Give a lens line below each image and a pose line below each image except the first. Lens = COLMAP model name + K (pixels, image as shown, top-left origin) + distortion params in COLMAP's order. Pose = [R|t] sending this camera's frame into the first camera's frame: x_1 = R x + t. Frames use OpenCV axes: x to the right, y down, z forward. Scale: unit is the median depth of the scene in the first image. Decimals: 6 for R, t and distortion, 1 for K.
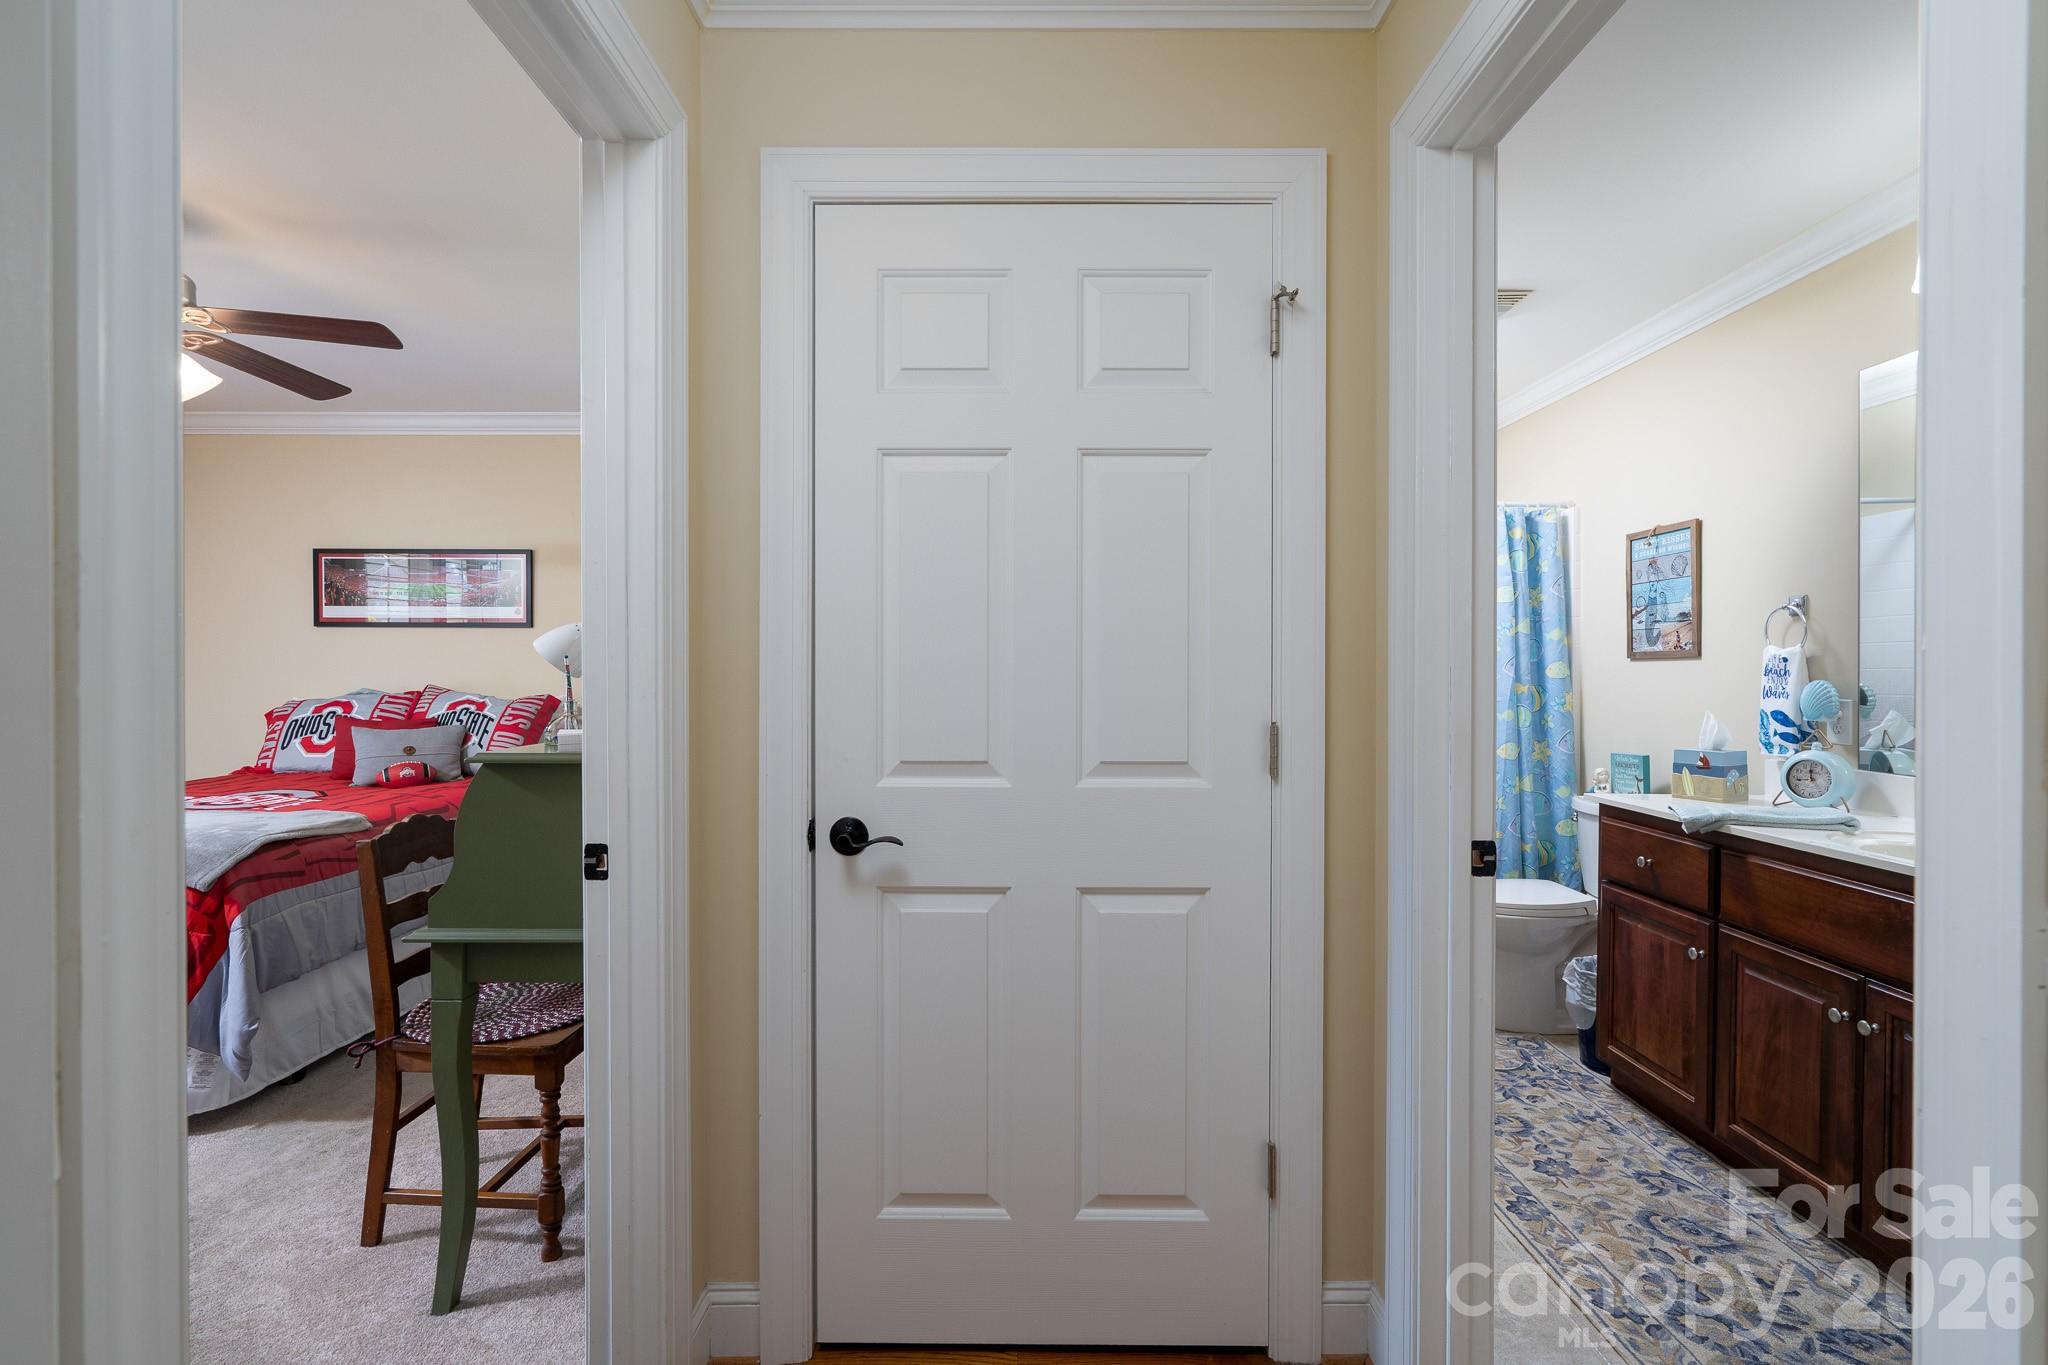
lens RADIAL K [[935.2, 0, 1016.1], [0, 935.2, 679.8], [0, 0, 1]] dist [-0.002194, 0.001086]
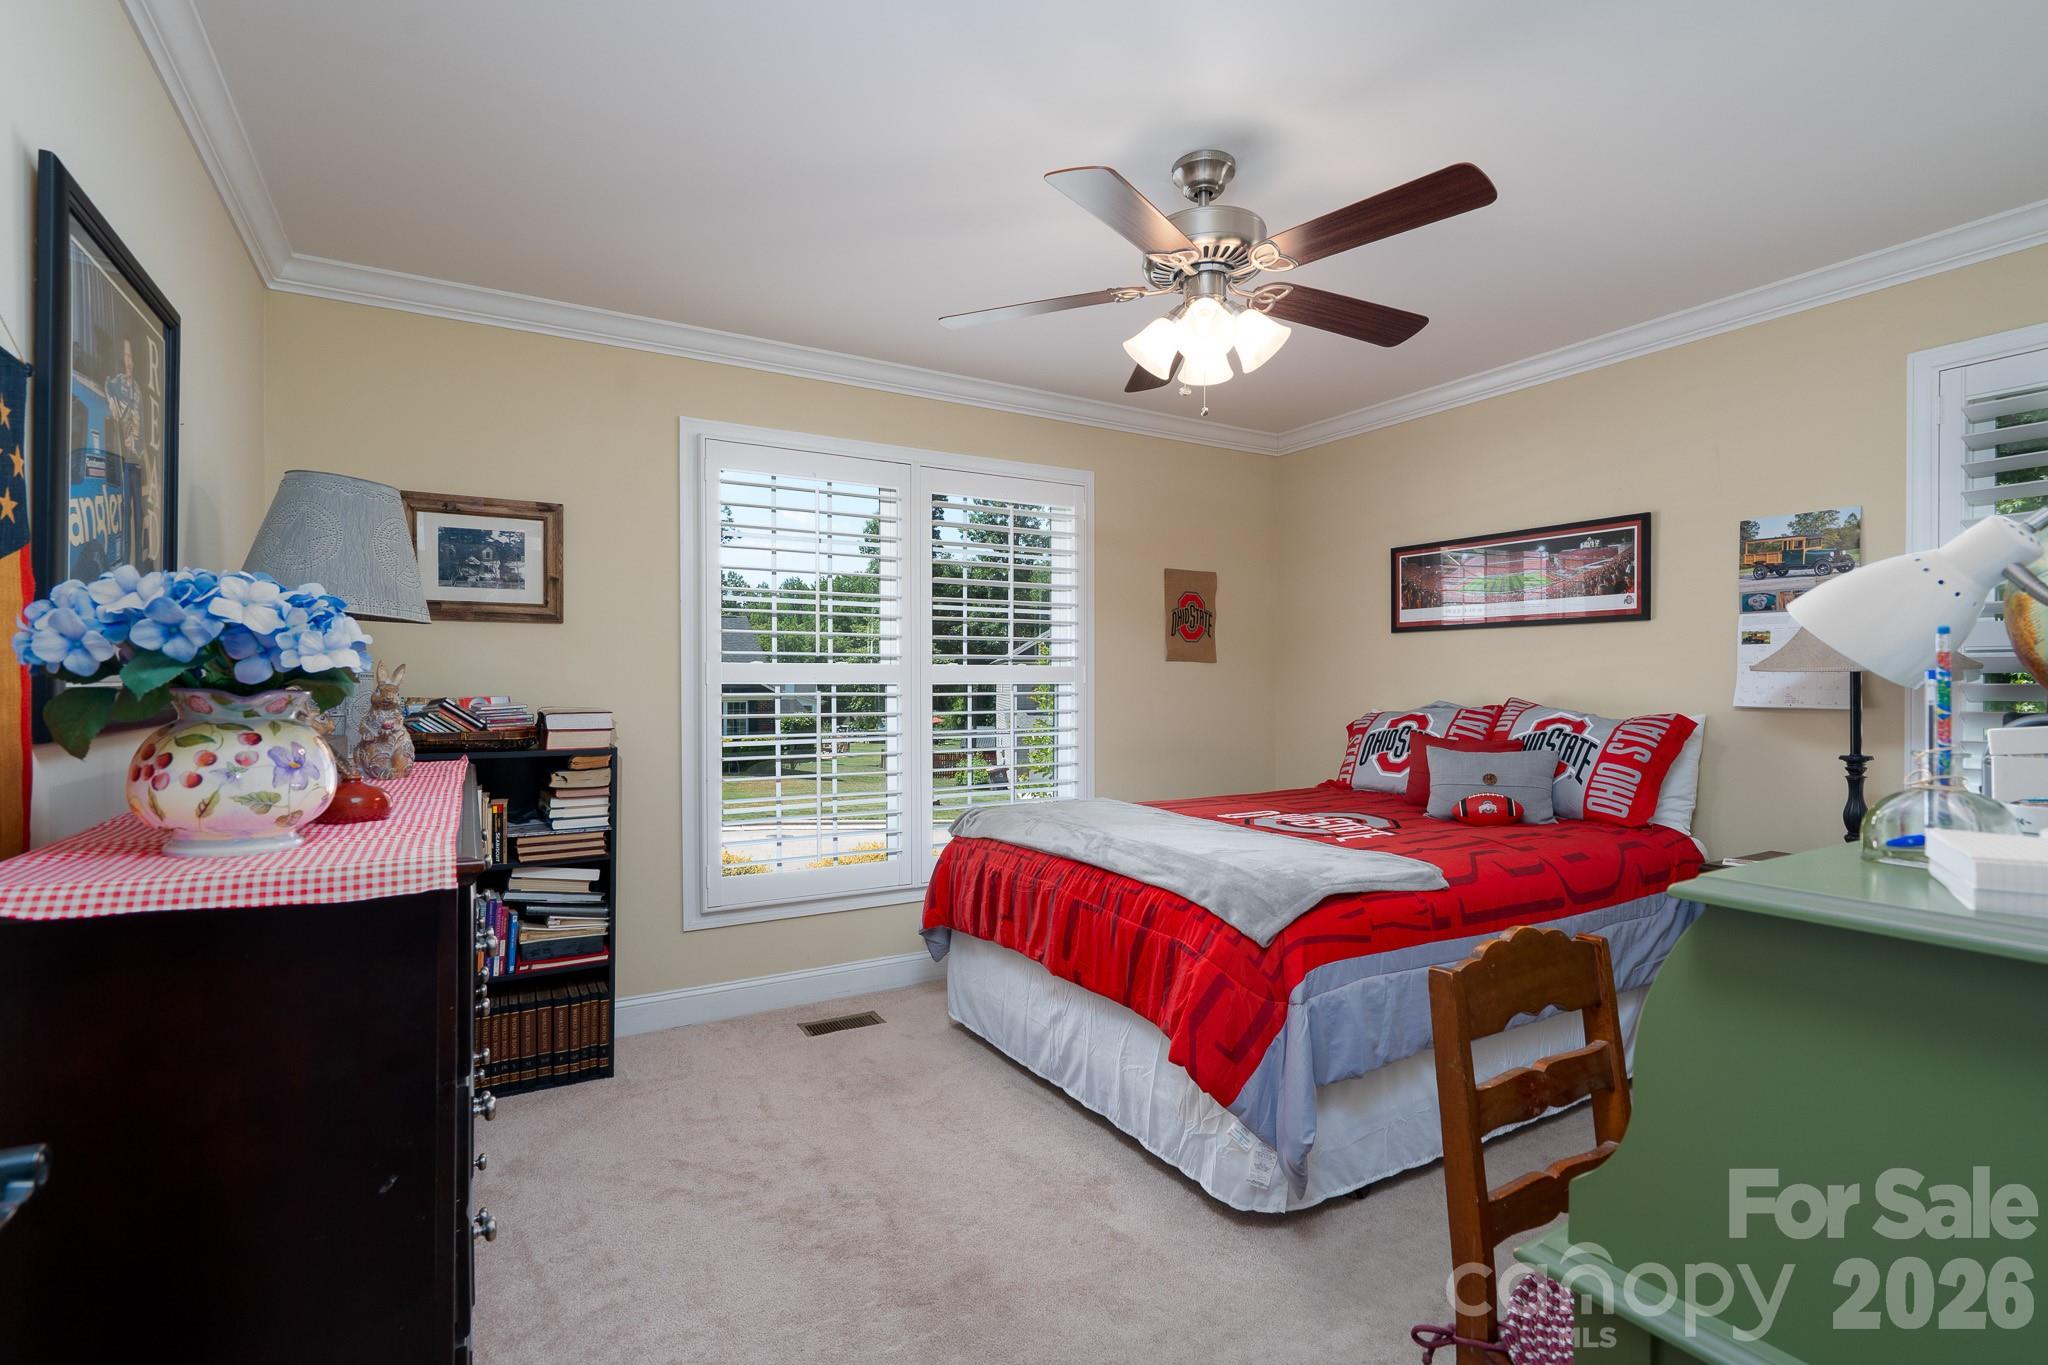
lens RADIAL K [[935.2, 0, 1033.6], [0, 935.2, 686.9], [0, 0, 1]] dist [-0.002194, 0.001086]
pose [[0.525676, 0.003386, -0.850678, -0.165995], [-0.010157, 0.999946, -0.002297, 0.002280], [0.850624, 0.009847, 0.525682, 0.234572]]
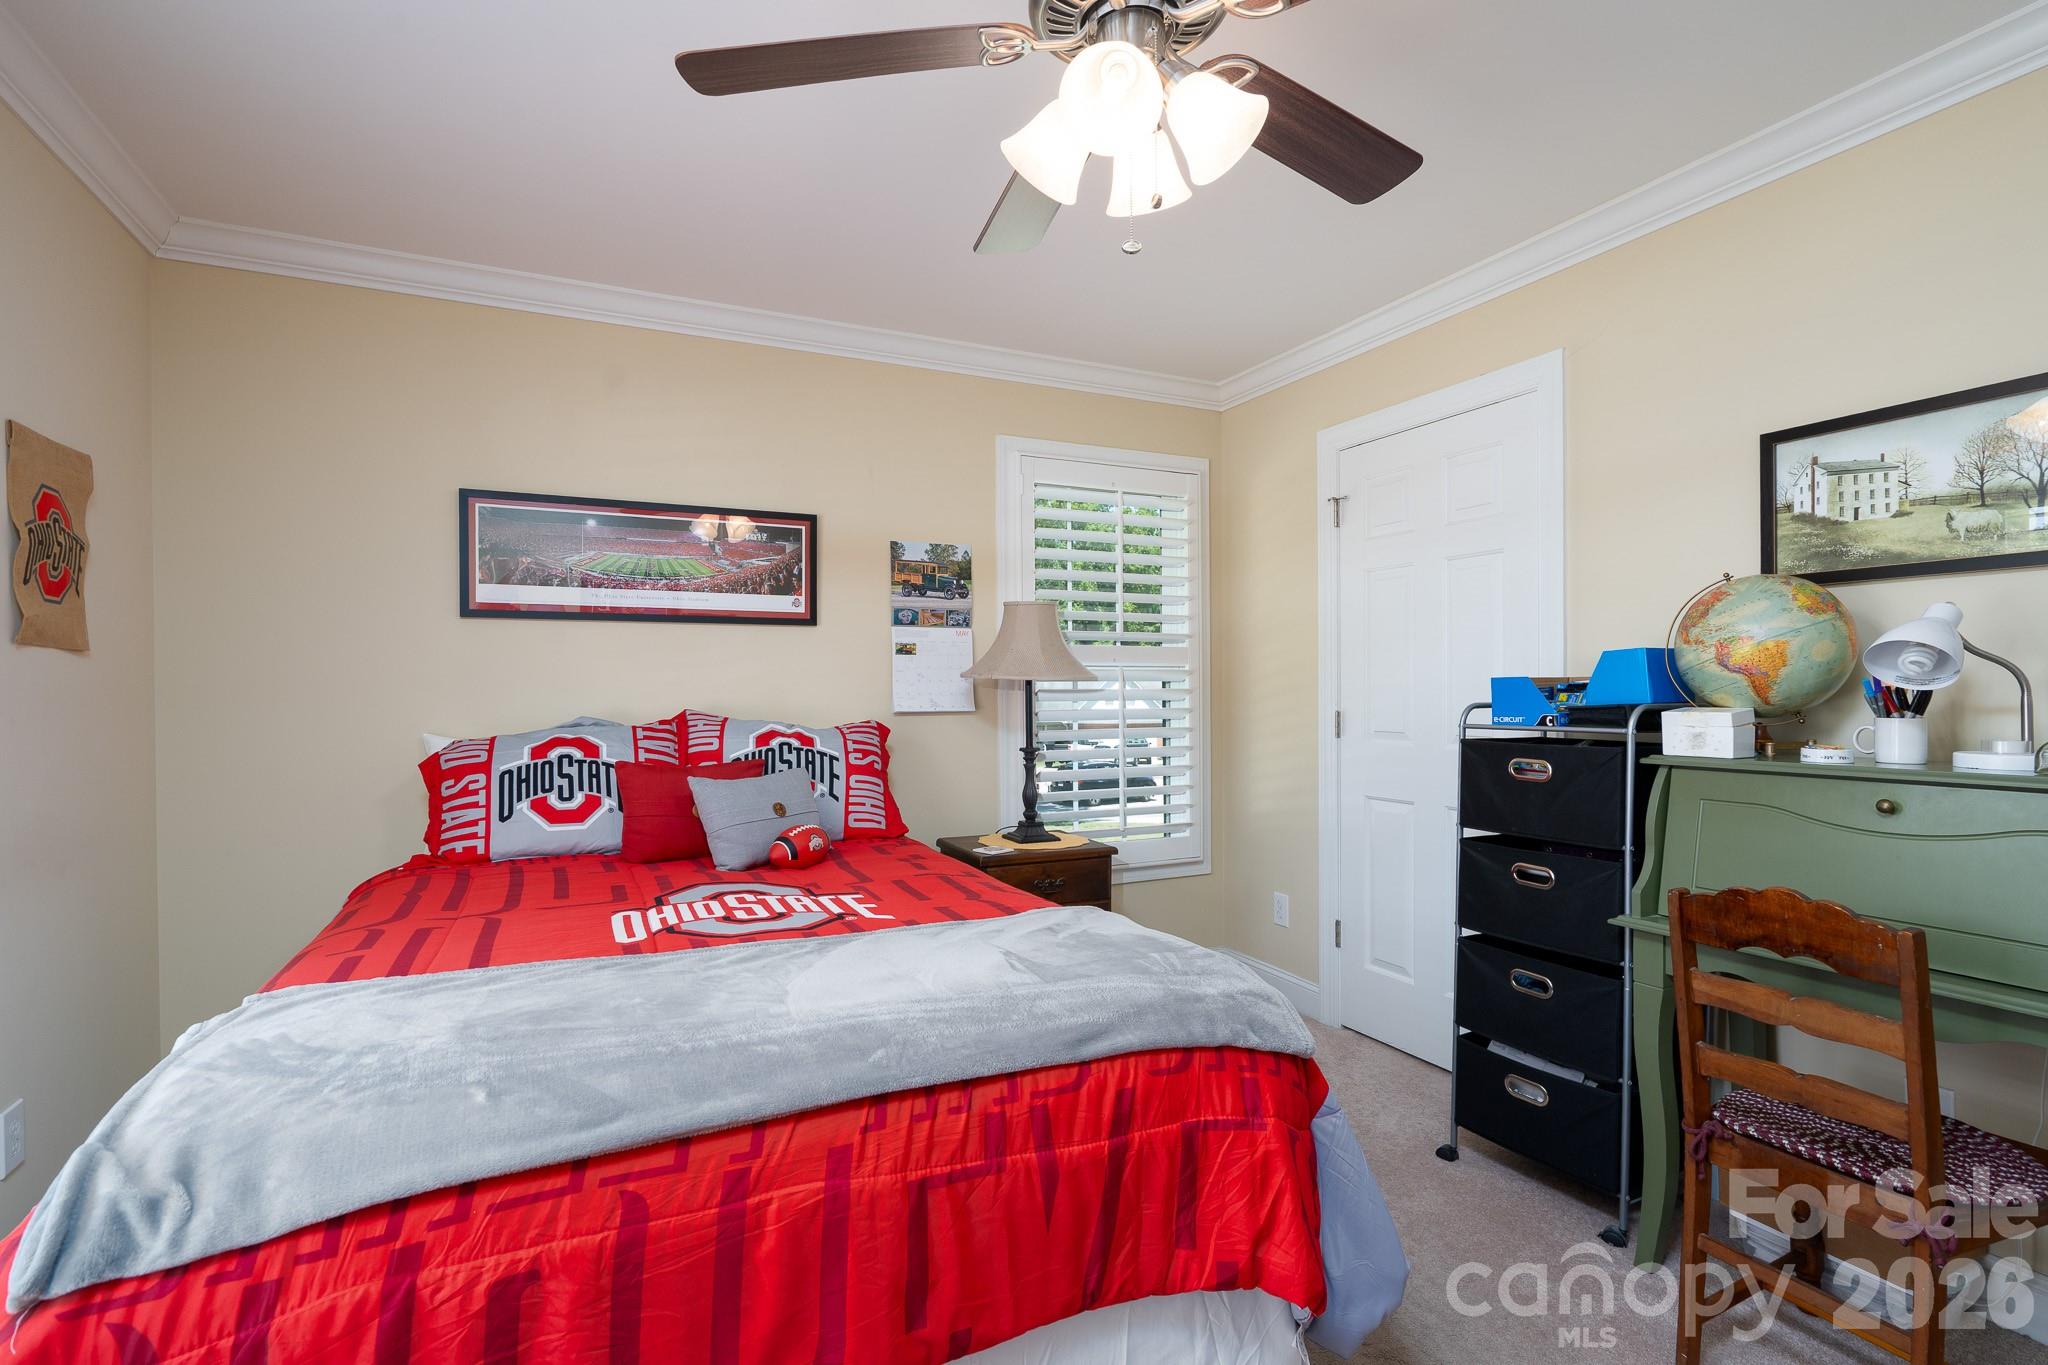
lens RADIAL K [[935.2, 0, 1046.1], [0, 935.2, 701.2], [0, 0, 1]] dist [-0.002194, 0.001086]
pose [[0.907309, -0.011536, 0.420307, -0.715307], [0.011164, 0.999932, 0.003346, 0.000169], [-0.420317, 0.001657, 0.907376, 0.313674]]
